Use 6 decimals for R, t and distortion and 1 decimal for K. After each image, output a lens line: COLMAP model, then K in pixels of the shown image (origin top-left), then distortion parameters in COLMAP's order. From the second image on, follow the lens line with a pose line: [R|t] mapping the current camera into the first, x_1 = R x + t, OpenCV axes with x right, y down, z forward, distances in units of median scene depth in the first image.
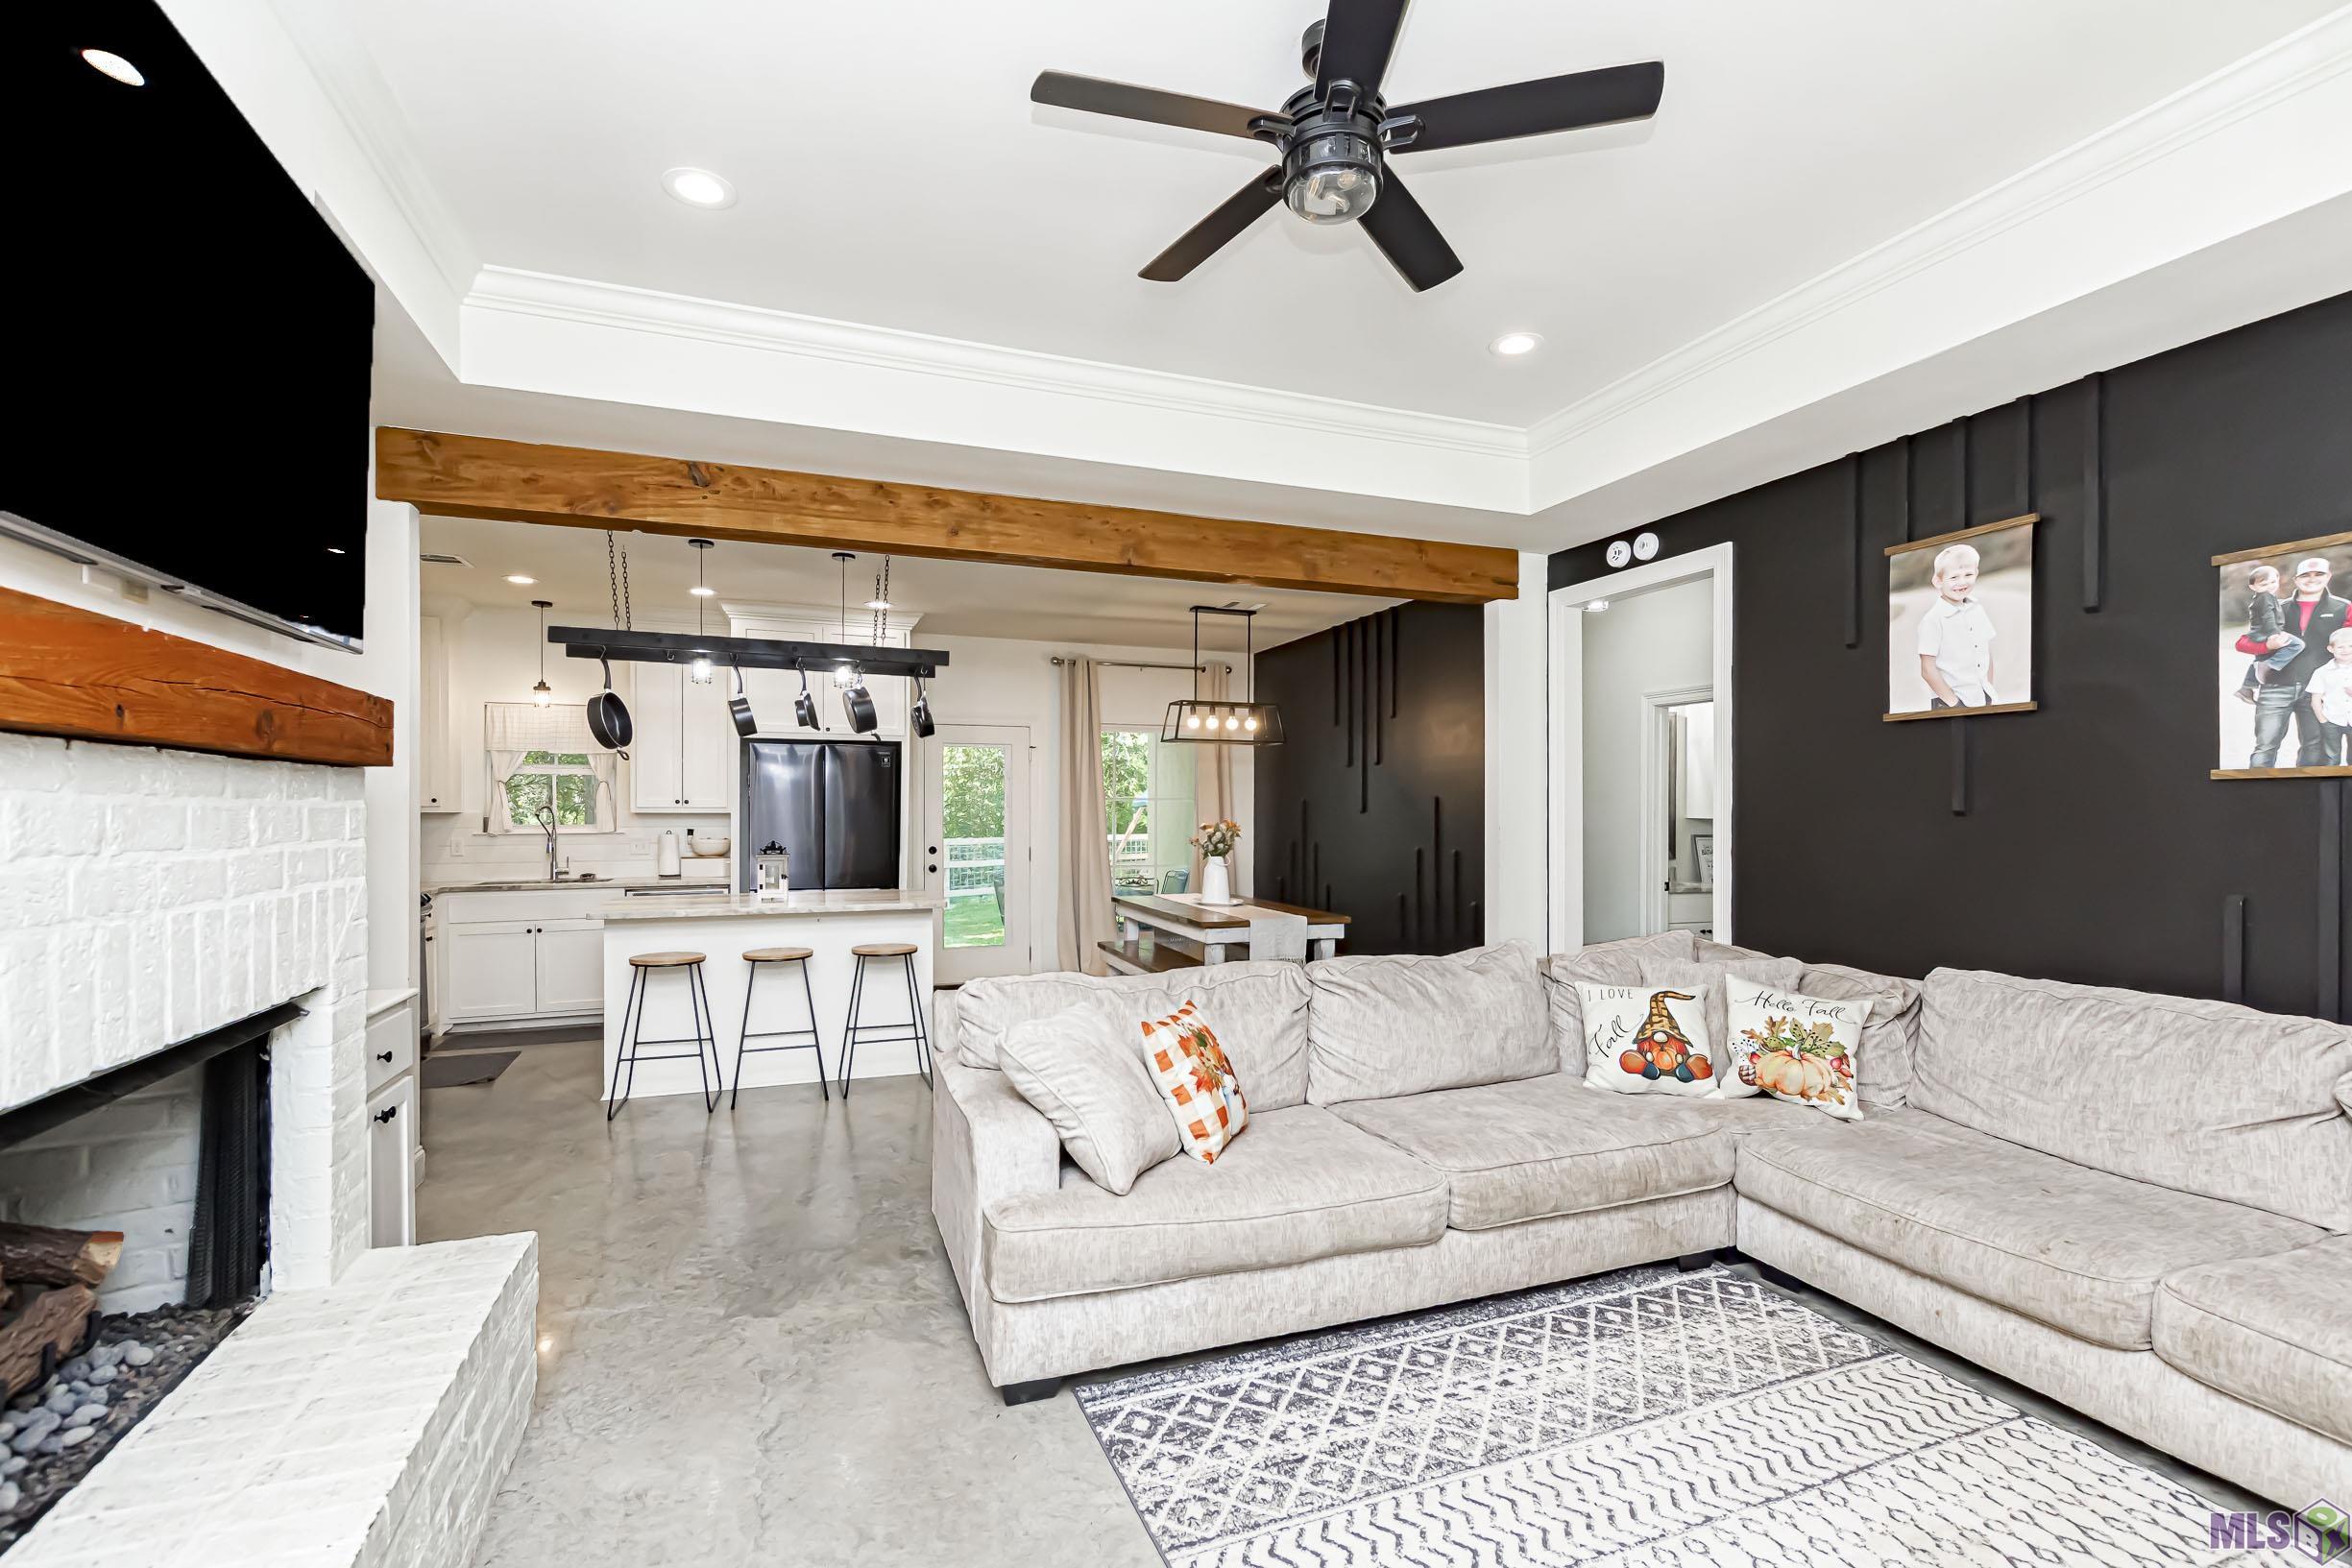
lens RADIAL K [[1033.5, 0, 1172.1], [0, 1033.5, 805.9], [0, 0, 1]] dist [0.033946, 0.000688]
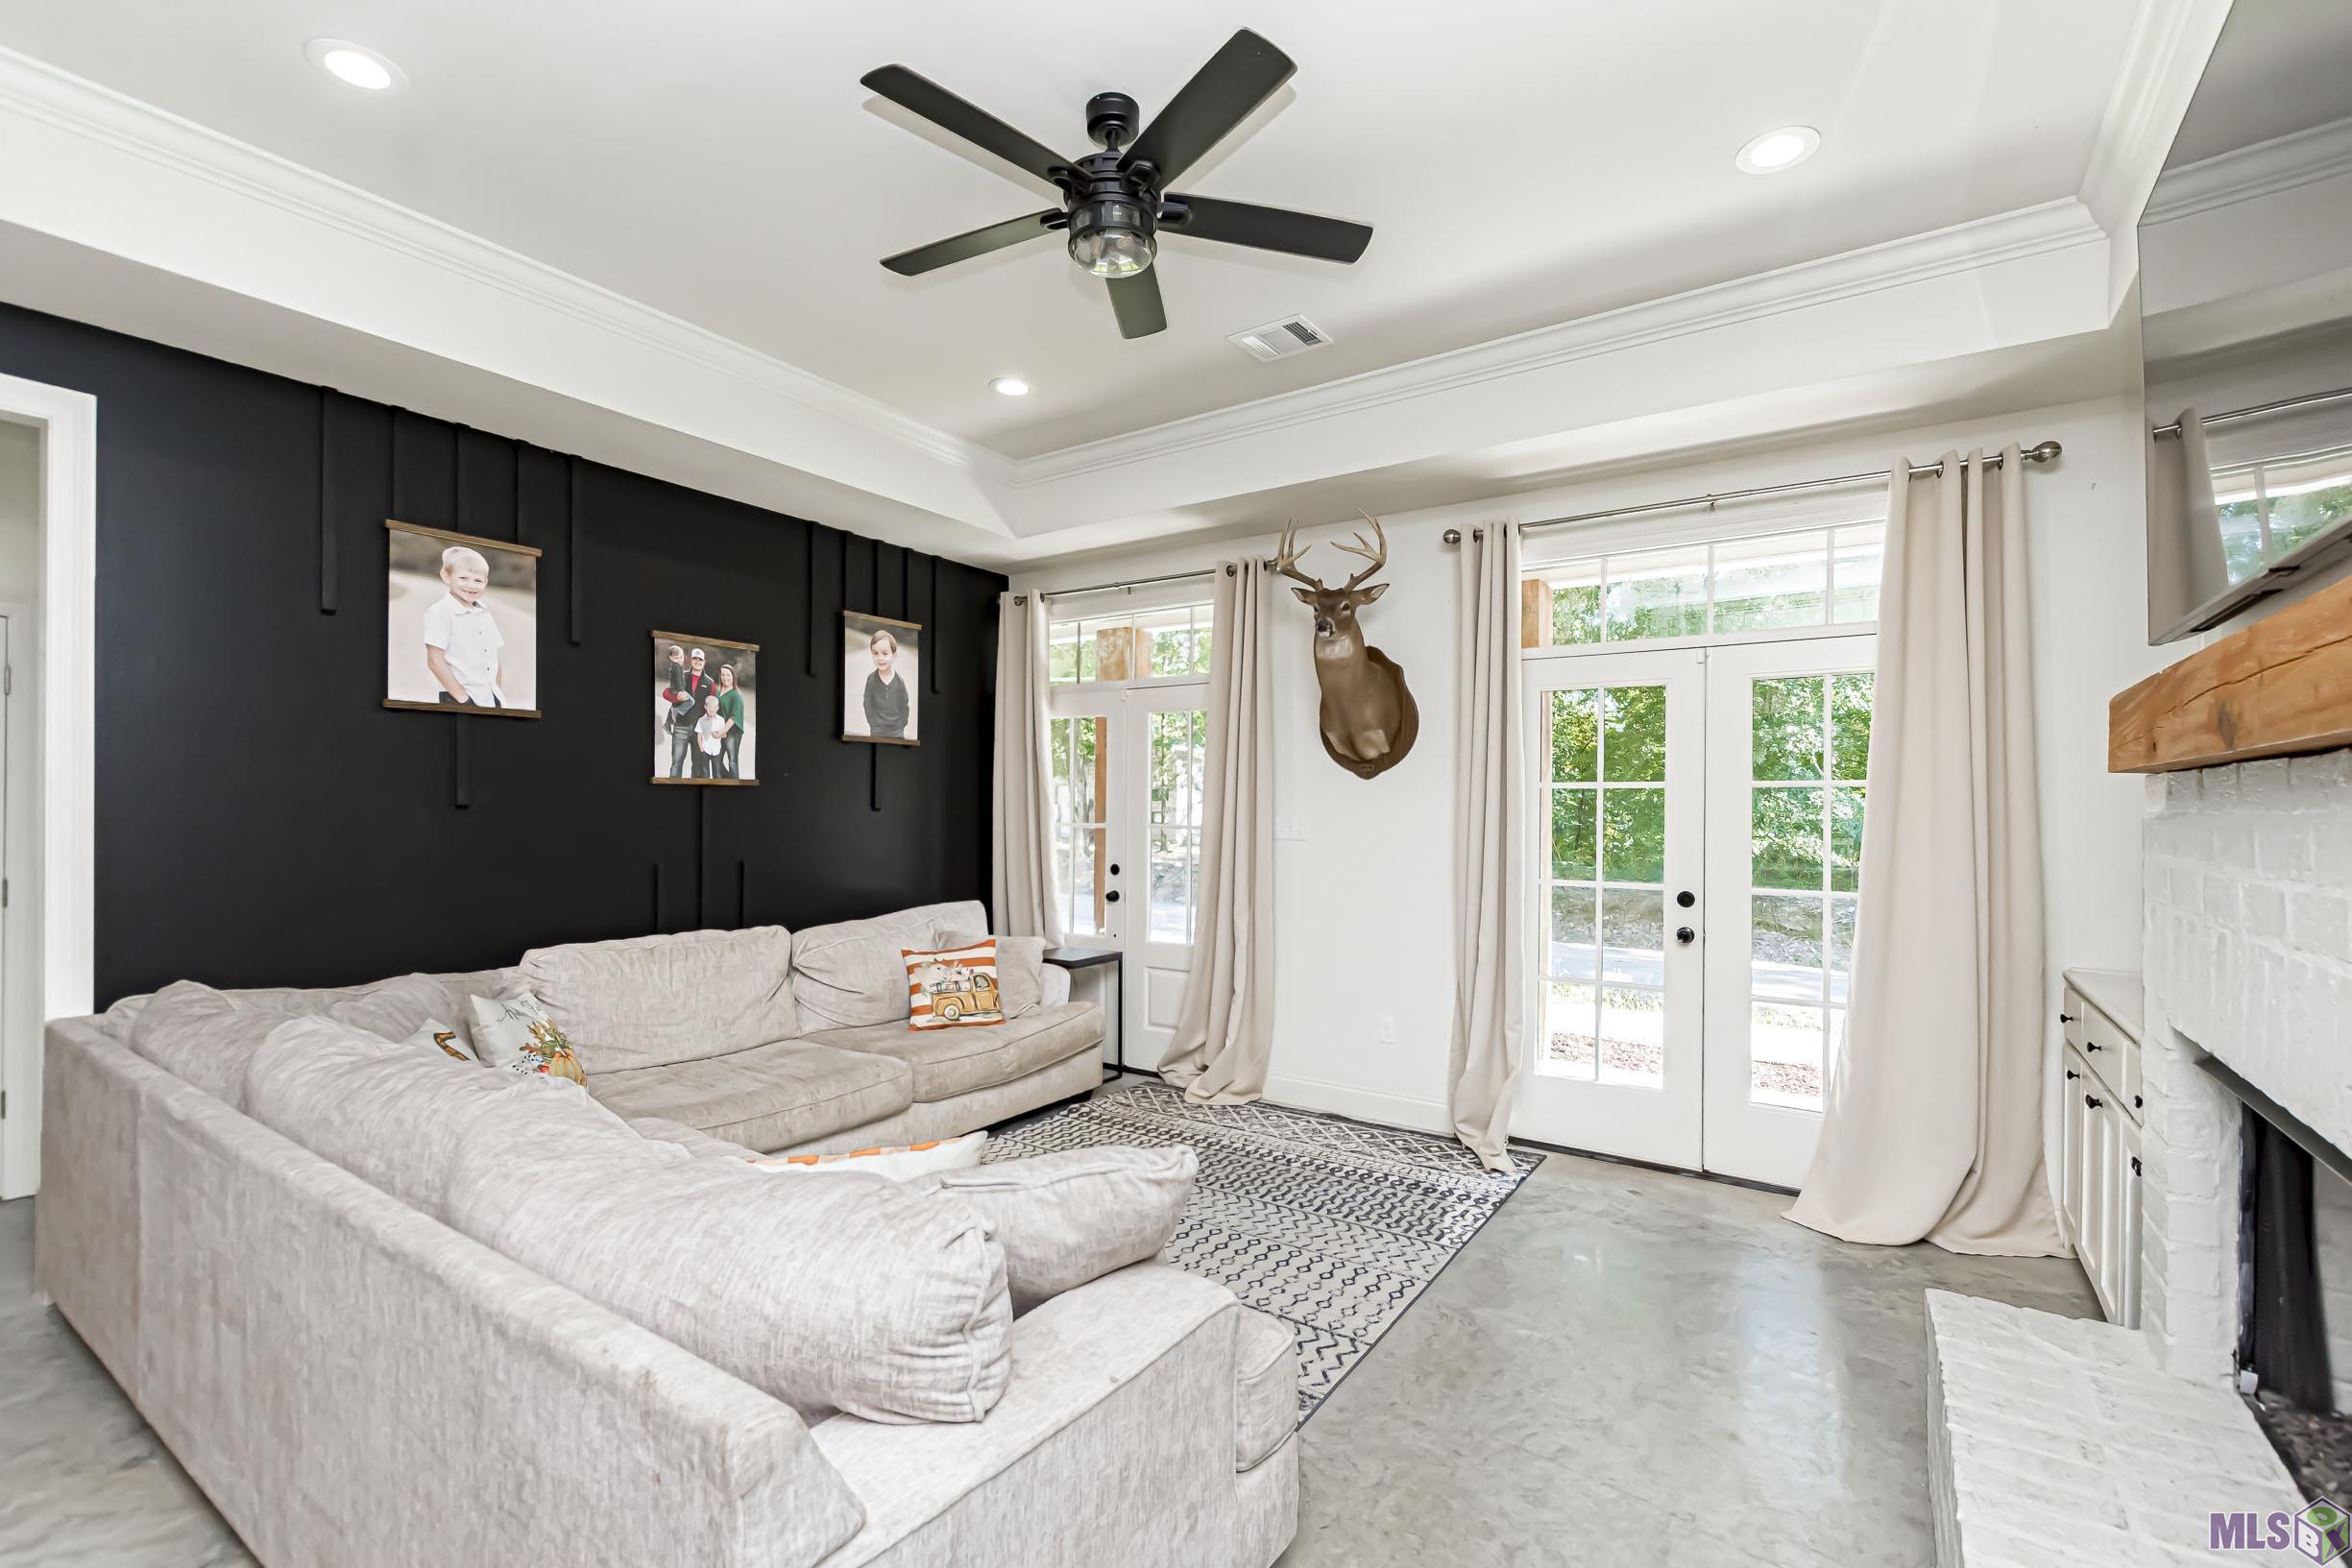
lens RADIAL K [[1033.5, 0, 1177.2], [0, 1033.5, 799.7], [0, 0, 1]] dist [0.033946, 0.000688]
pose [[-0.555625, 0.005971, 0.831412, -0.529094], [-0.006281, 0.999916, -0.011378, 0.007716], [-0.831409, -0.011545, -0.555540, 1.049403]]
